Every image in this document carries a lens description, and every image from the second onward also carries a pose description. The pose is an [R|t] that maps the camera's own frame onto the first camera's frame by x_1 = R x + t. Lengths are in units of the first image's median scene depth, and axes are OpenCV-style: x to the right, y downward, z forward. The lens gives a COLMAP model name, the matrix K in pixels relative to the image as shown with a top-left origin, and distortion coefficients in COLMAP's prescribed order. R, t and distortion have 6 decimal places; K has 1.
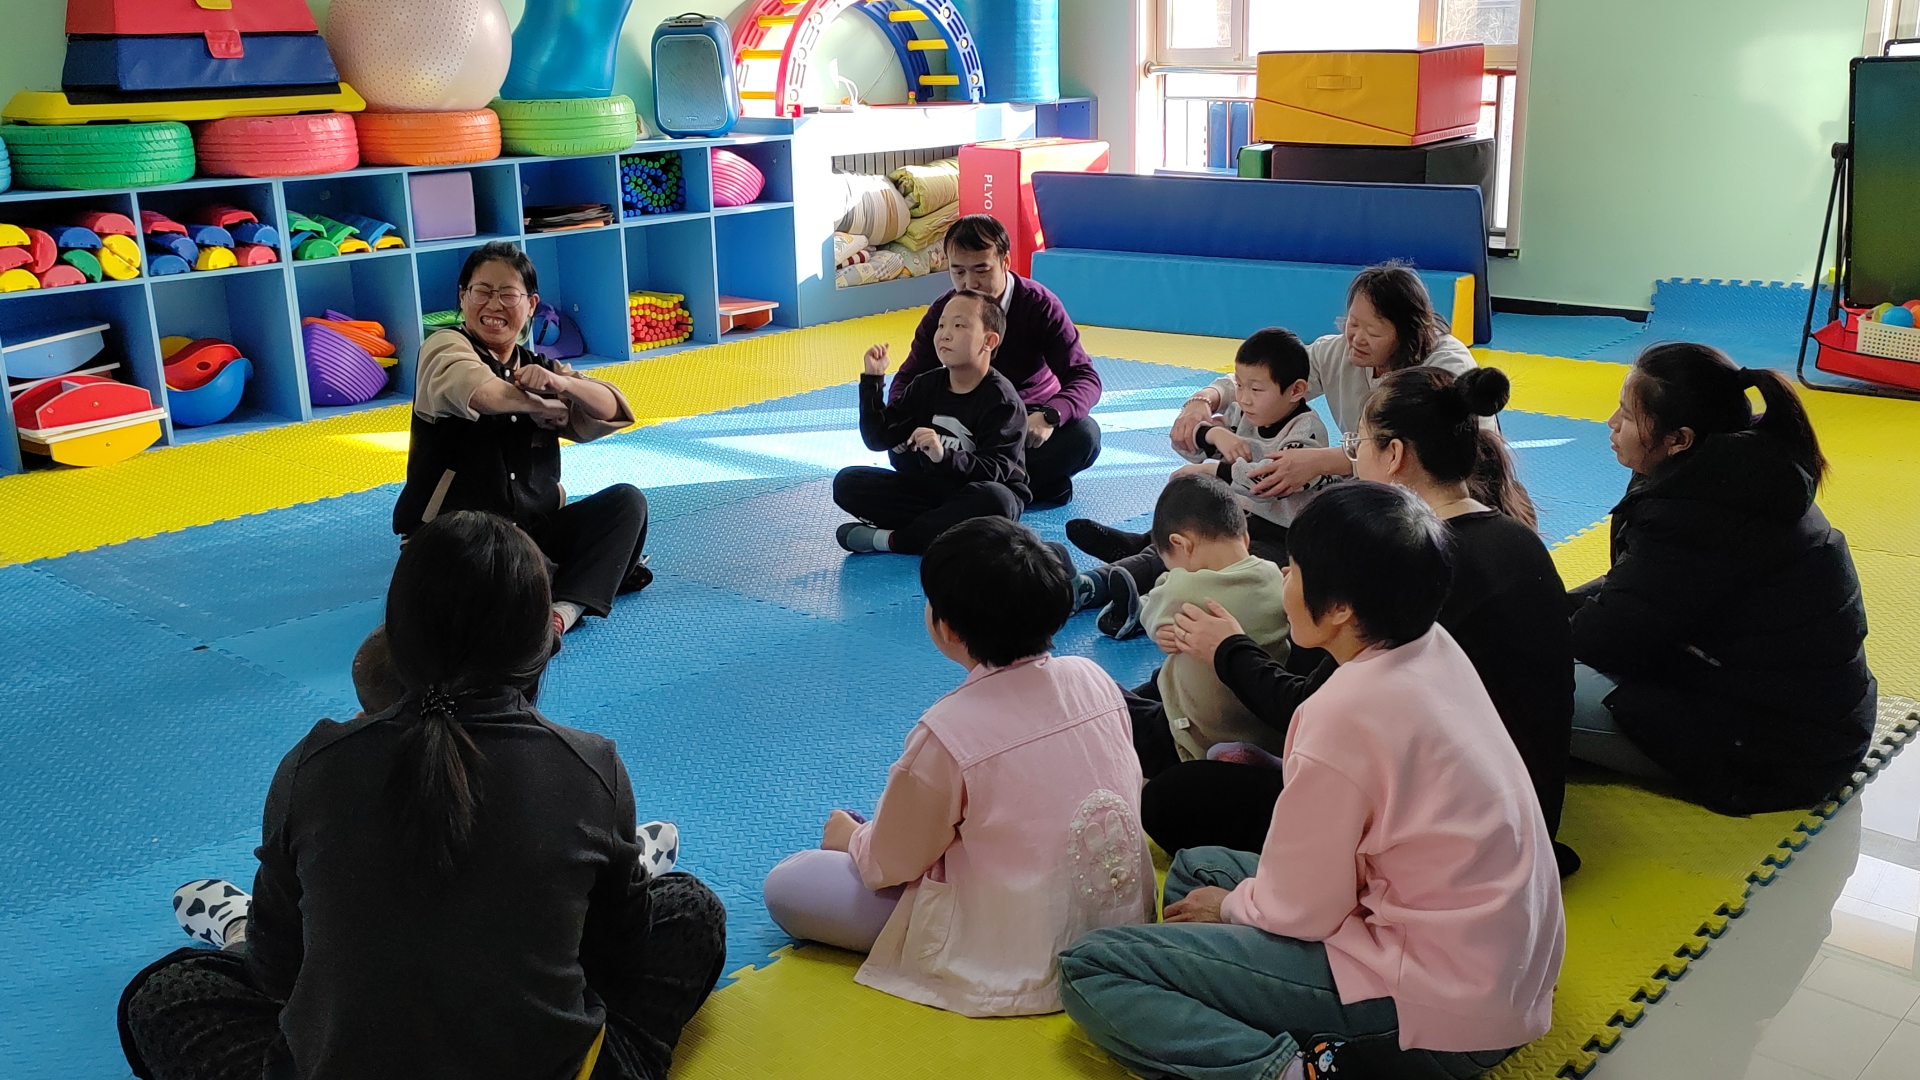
lens RADIAL K [[1730.9, 0, 960.0], [0, 1730.9, 540.0], [0, 0, 1]] dist [0.007803, 0.007913]
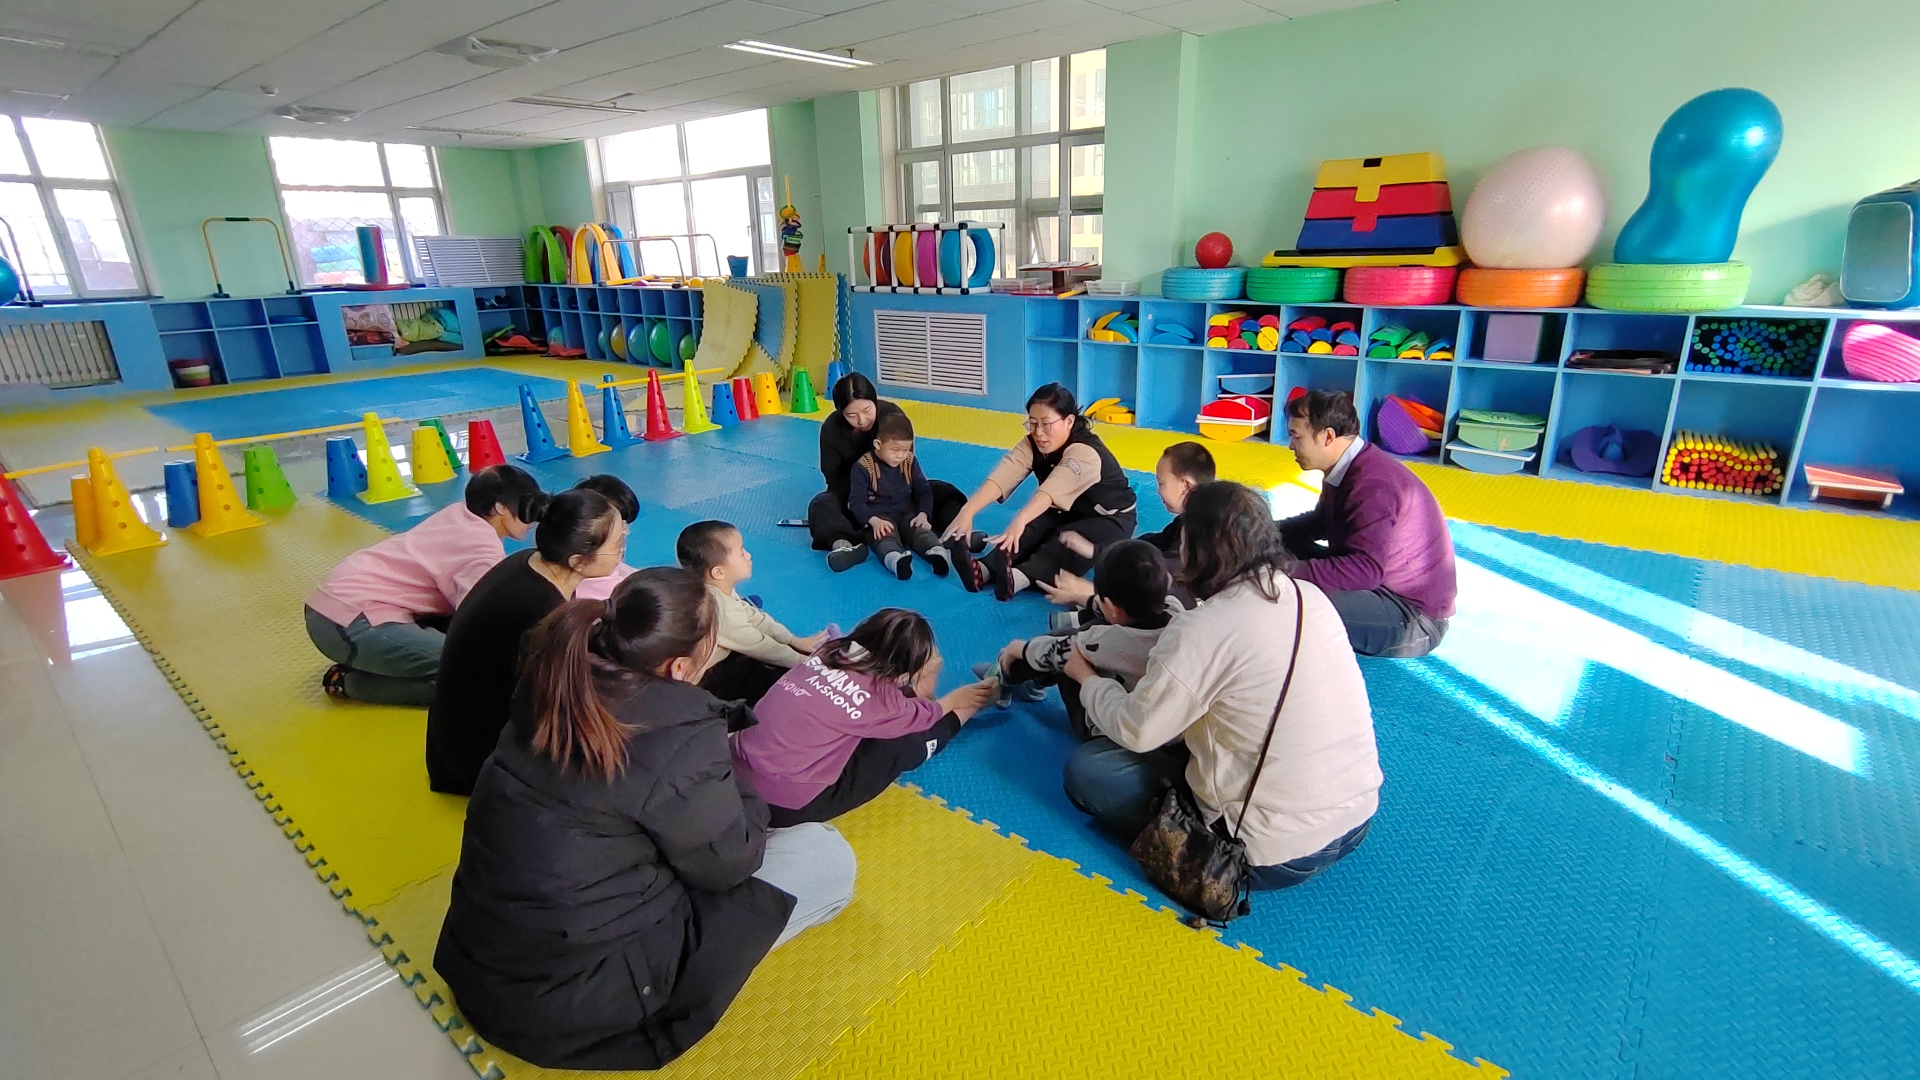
lens RADIAL K [[901.7, 0, 972.5], [0, 901.7, 538.0], [0, 0, 1]] dist [-0.000497, 0.000581]
pose [[0.038484, 0.328710, -0.943647, 0.418047], [-0.261222, 0.914817, 0.308014, -0.154792], [0.964511, 0.234648, 0.121072, 0.528539]]
